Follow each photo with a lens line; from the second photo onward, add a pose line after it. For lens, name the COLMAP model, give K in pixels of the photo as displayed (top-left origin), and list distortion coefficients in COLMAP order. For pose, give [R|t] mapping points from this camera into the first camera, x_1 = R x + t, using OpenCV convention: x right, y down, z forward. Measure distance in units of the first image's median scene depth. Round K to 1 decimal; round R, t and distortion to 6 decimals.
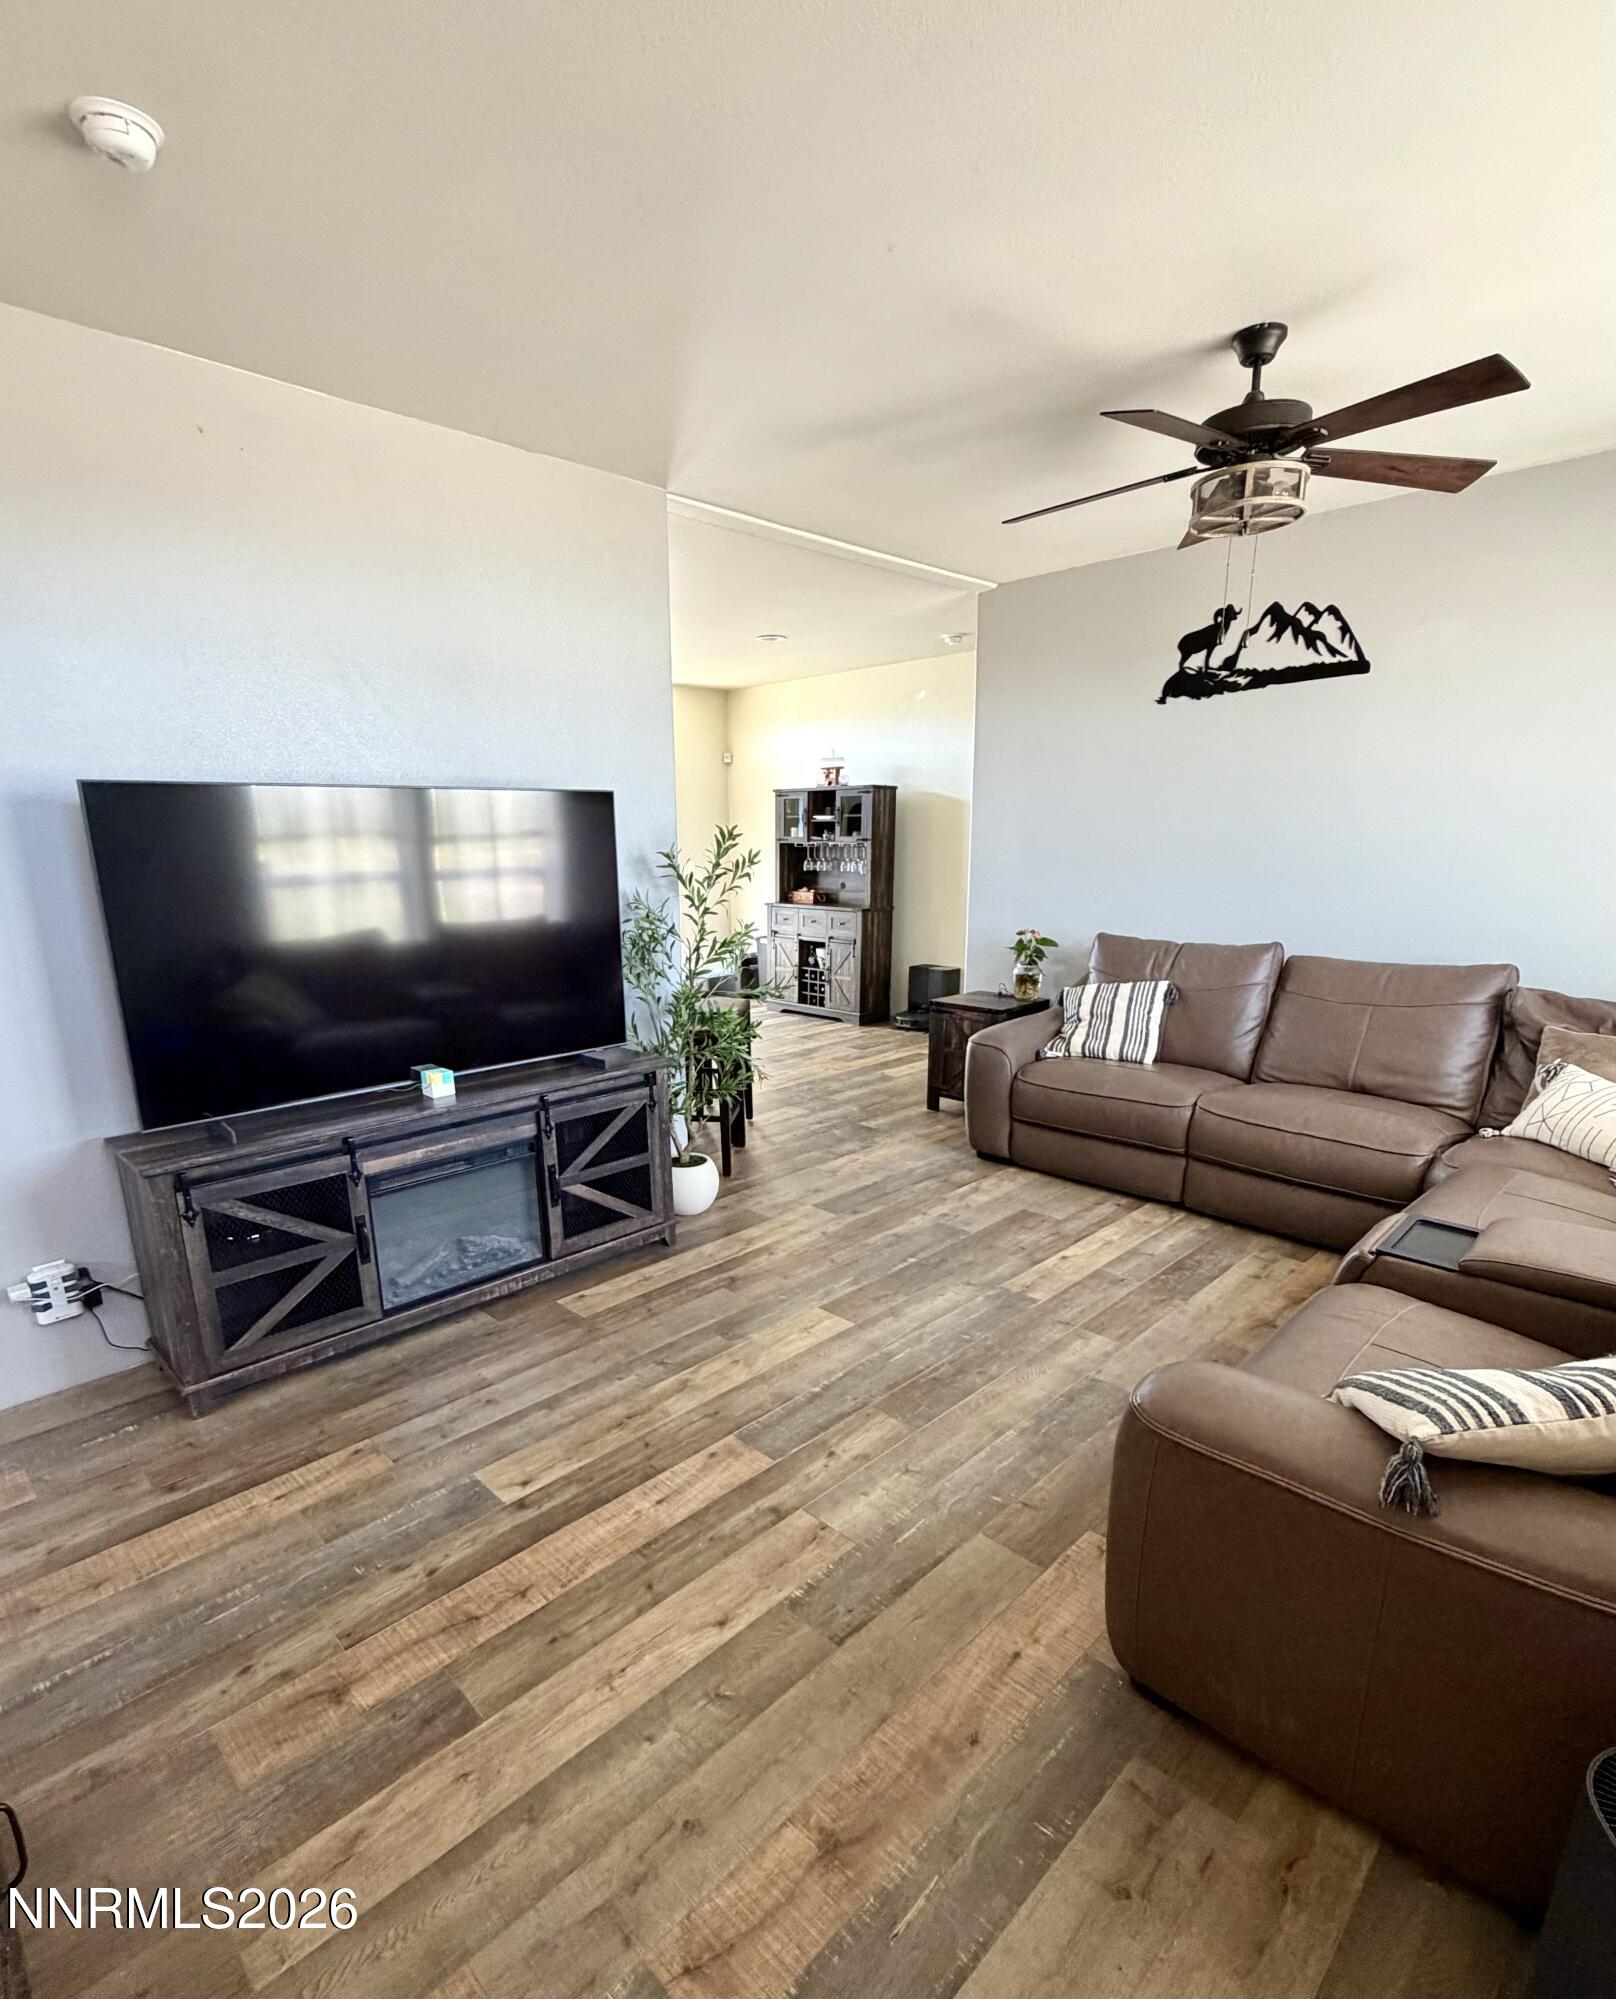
lens RADIAL K [[983.0, 0, 766.7], [0, 983.0, 1102.3], [0, 0, 1]] dist [-0.001851, 0.000750]
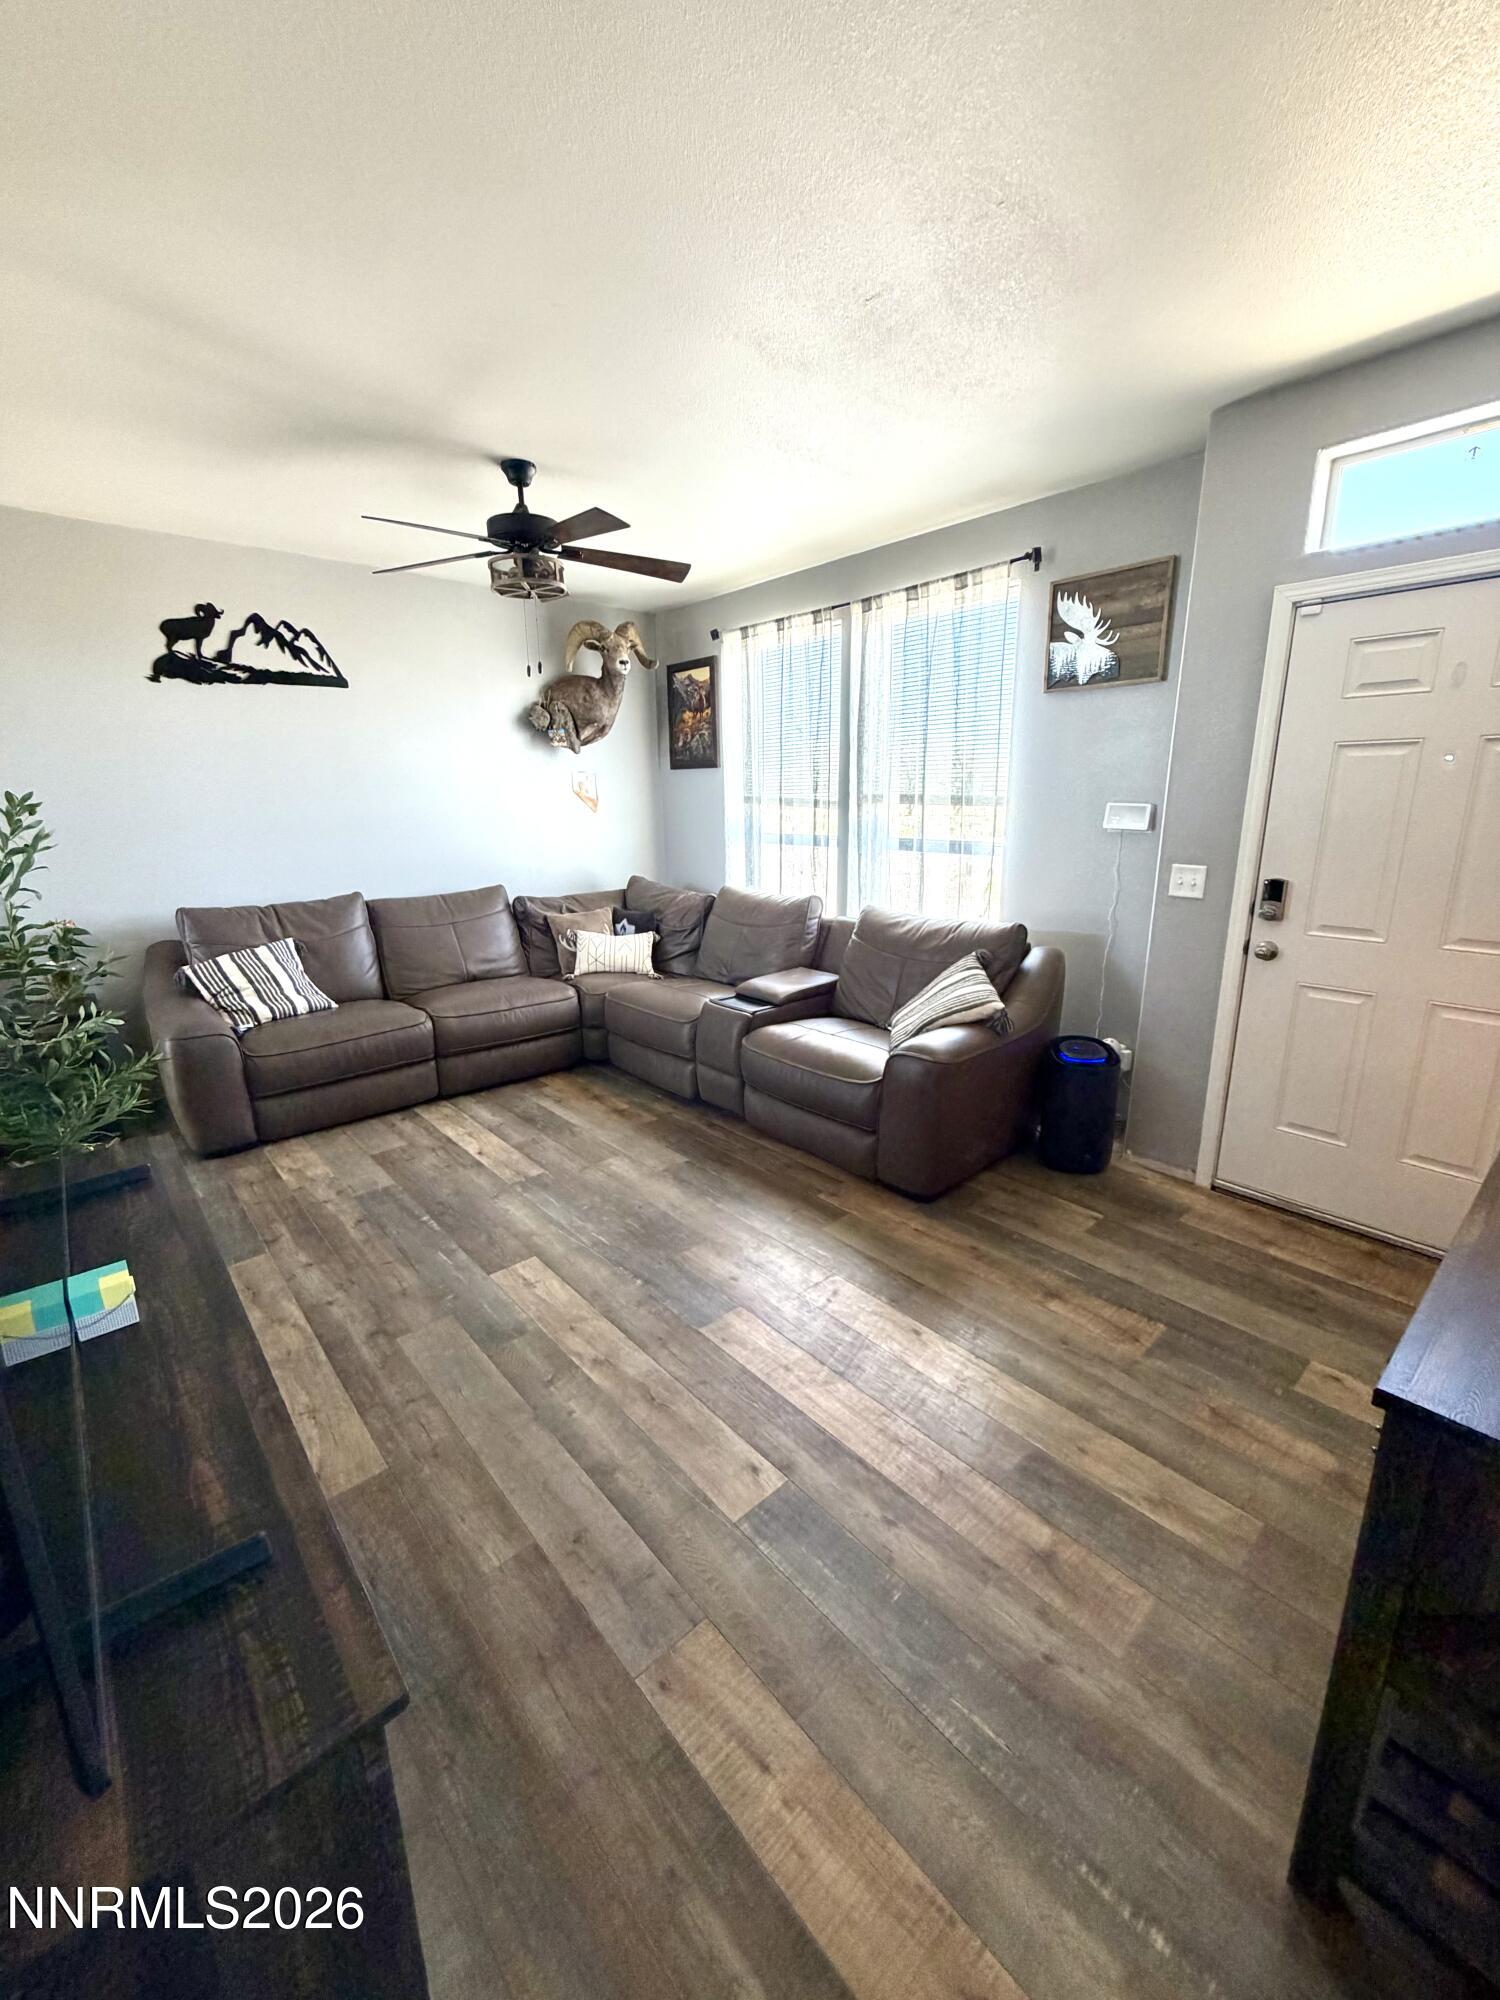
lens RADIAL K [[801.9, 0, 744.1], [0, 801.9, 997.5], [0, 0, 1]] dist [-0.000866, 0.000633]
pose [[0.043194, -0.230618, 0.972085, -0.508725], [0.272047, 0.938941, 0.210667, -0.119895], [-0.961314, 0.255354, 0.103296, 0.459362]]
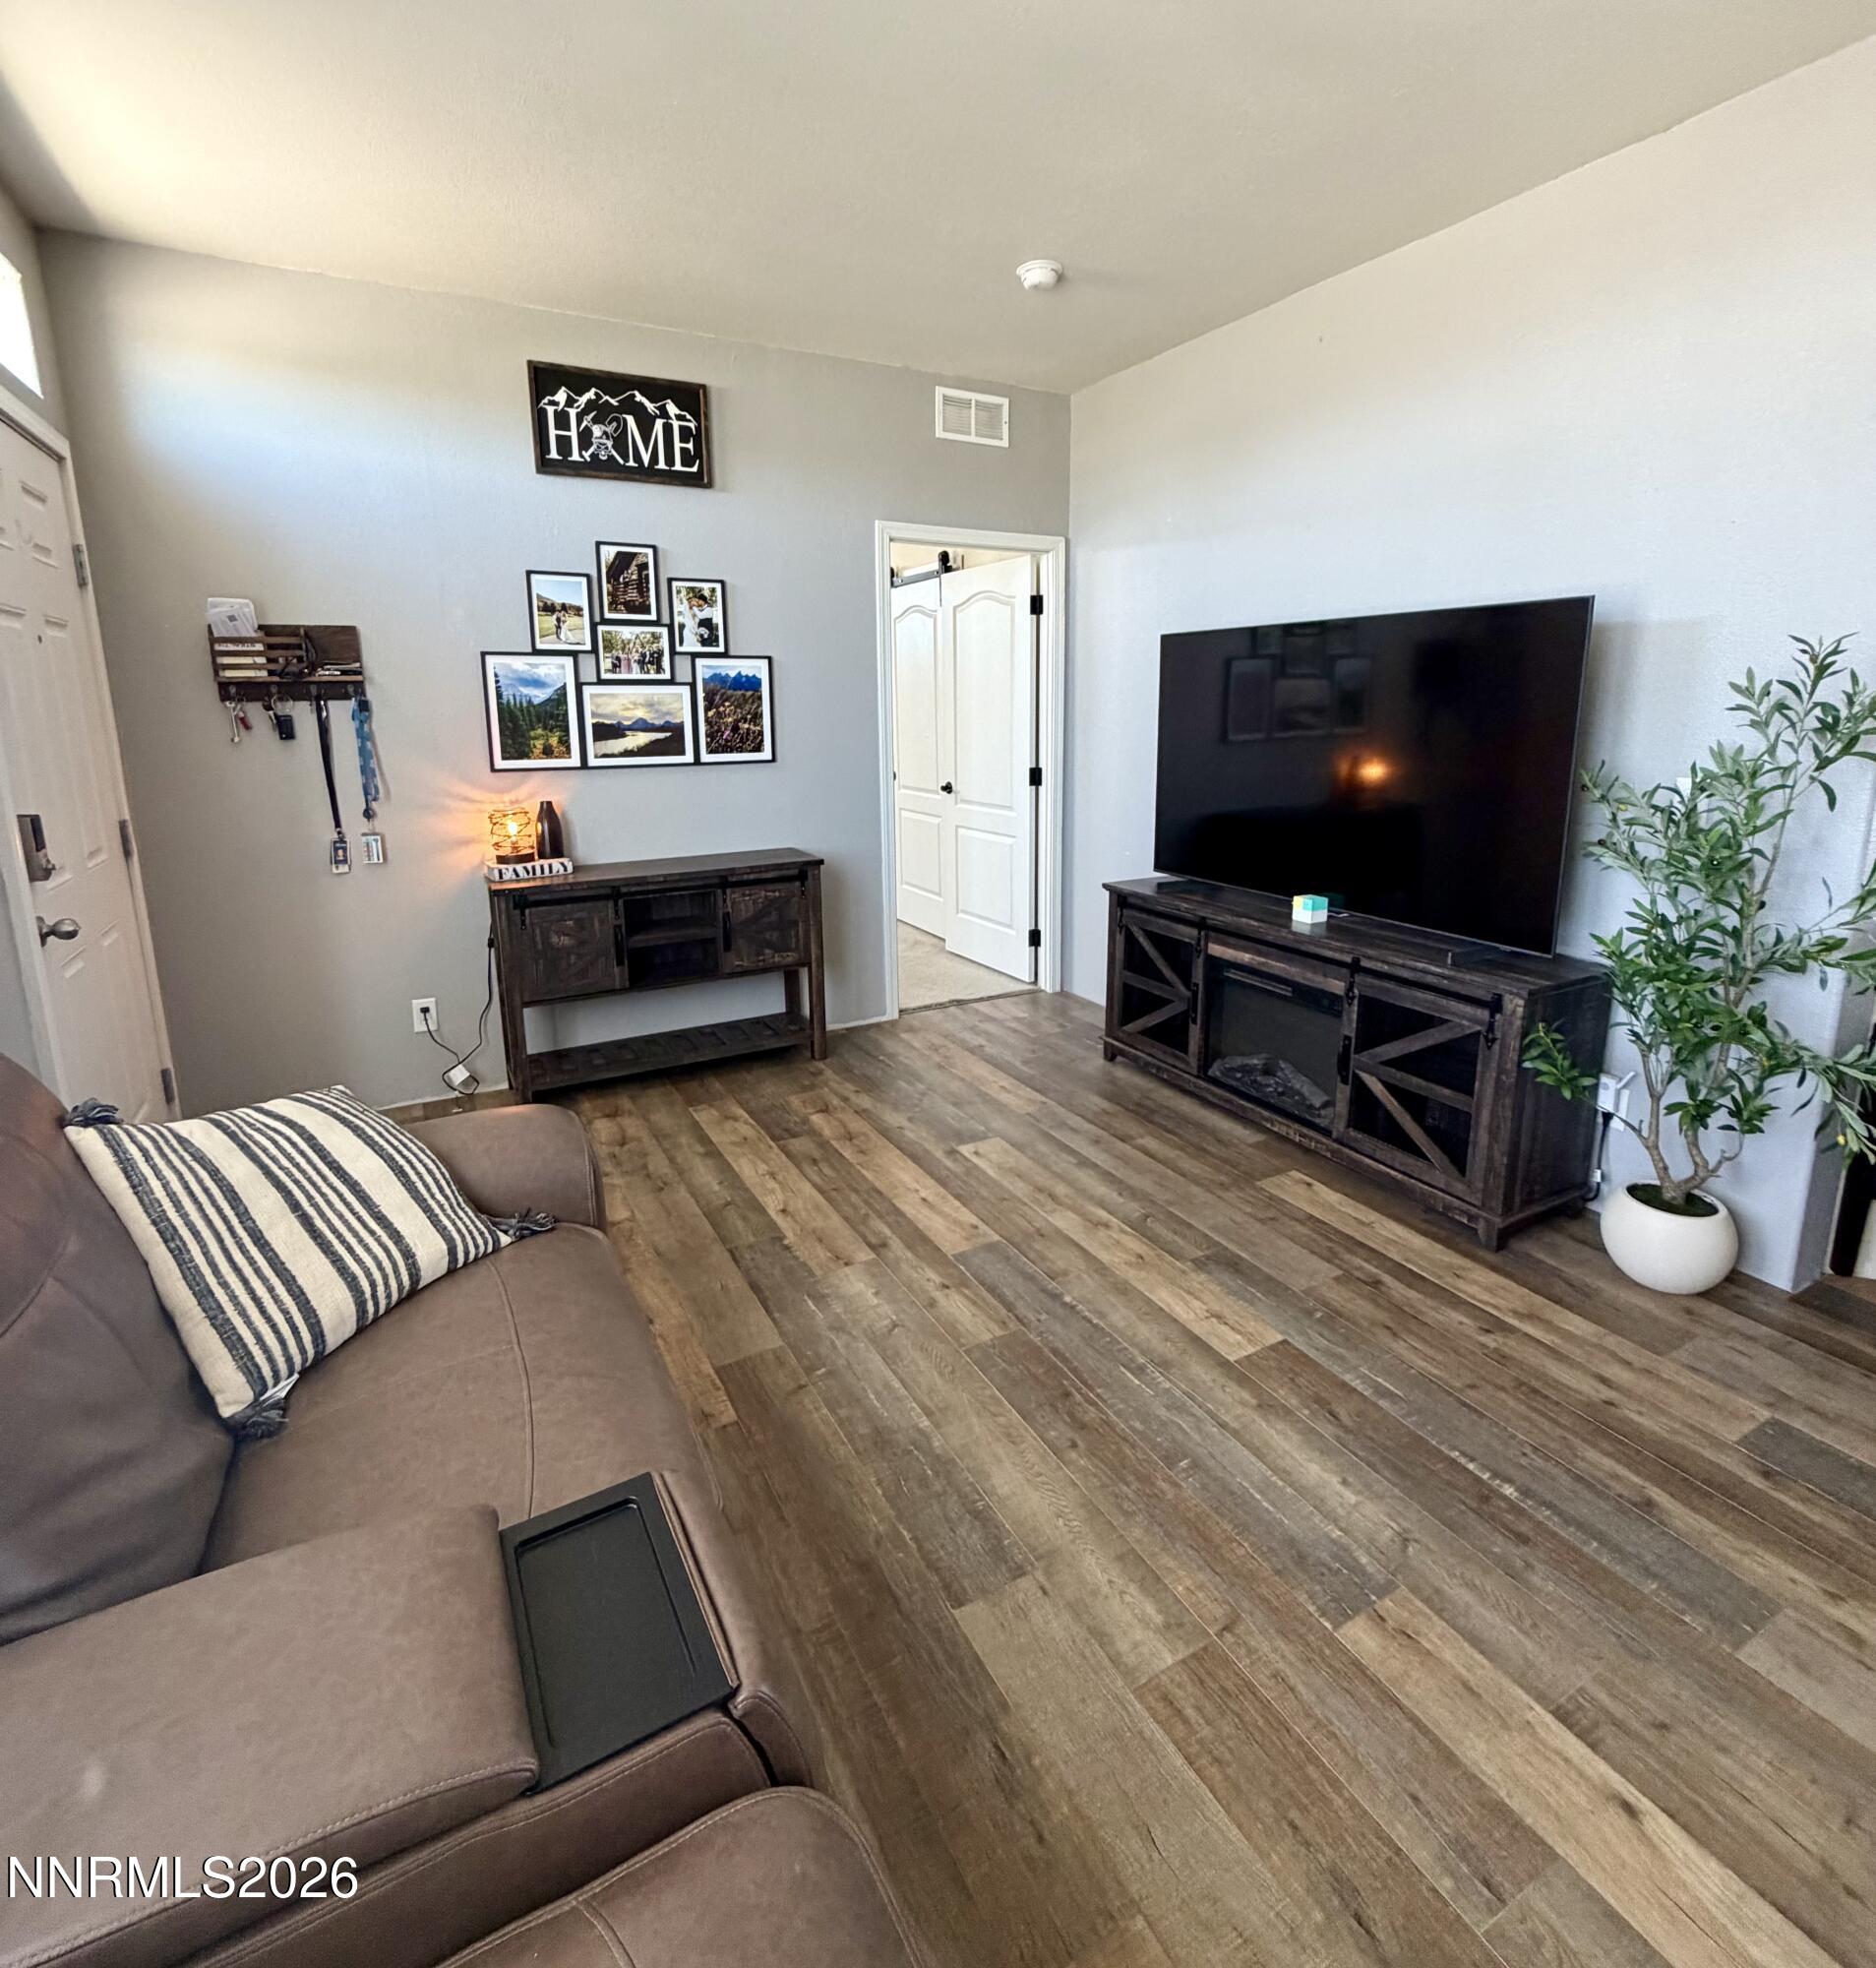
lens RADIAL K [[1002.1, 0, 946.9], [0, 1002.1, 890.9], [0, 0, 1]] dist [0.002242, -0.000055]
pose [[-0.250811, 0.202170, -0.946690, 0.552453], [-0.241066, 0.934096, 0.263347, -0.165080], [0.937540, 0.294265, -0.185546, 0.628243]]
